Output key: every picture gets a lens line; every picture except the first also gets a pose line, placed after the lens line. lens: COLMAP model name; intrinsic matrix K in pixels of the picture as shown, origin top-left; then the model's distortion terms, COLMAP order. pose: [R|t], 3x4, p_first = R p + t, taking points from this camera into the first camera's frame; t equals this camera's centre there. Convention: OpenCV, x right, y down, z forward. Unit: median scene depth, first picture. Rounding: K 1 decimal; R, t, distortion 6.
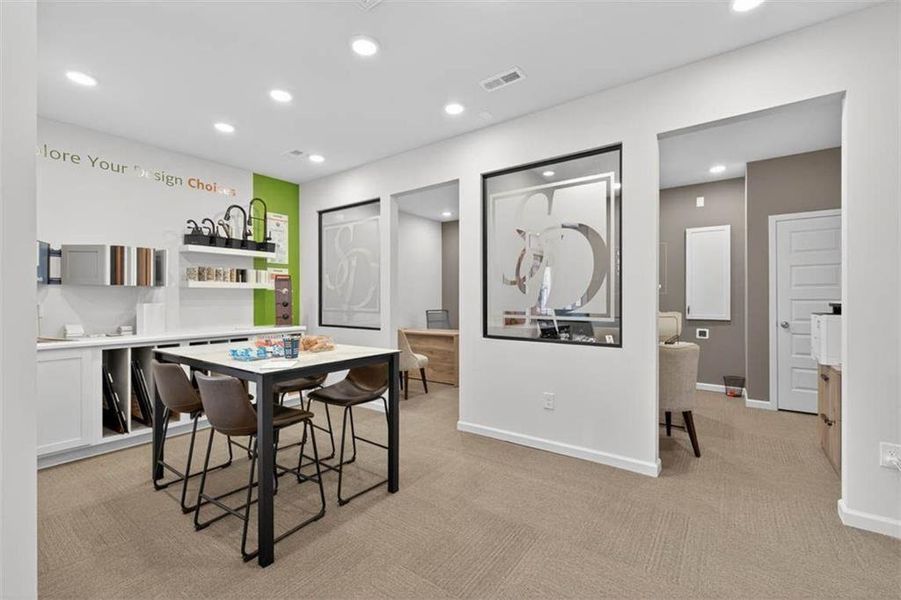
lens RADIAL K [[380.6, 0, 450.8], [0, 380.6, 298.1], [0, 0, 1]] dist [0.002095, -0.001237]
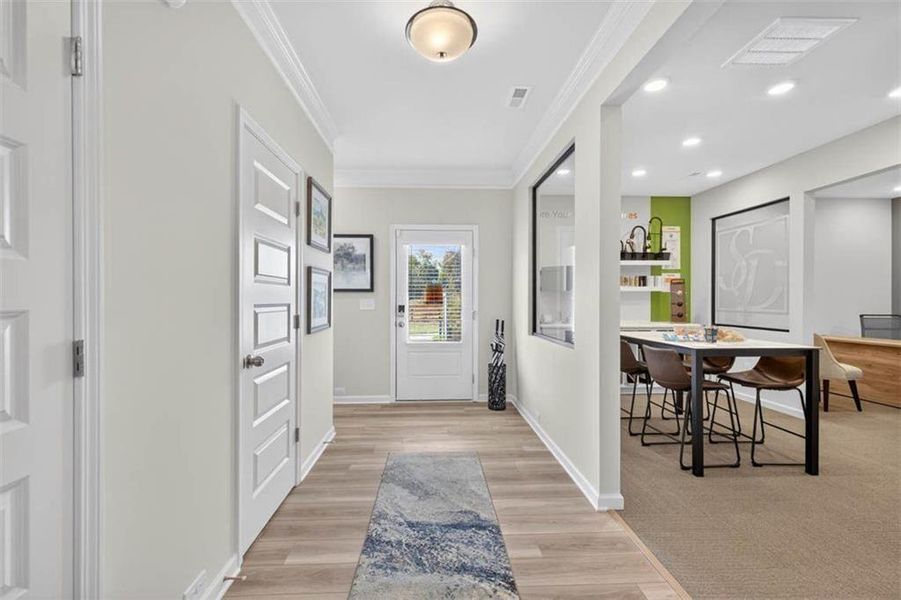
lens RADIAL K [[380.6, 0, 444.8], [0, 380.6, 299.5], [0, 0, 1]] dist [0.002095, -0.001237]
pose [[0.623766, 0.001015, -0.781610, 0.026327], [0.000018, 0.999999, 0.001313, 0.000056], [0.781611, -0.000833, 0.623766, -0.292027]]
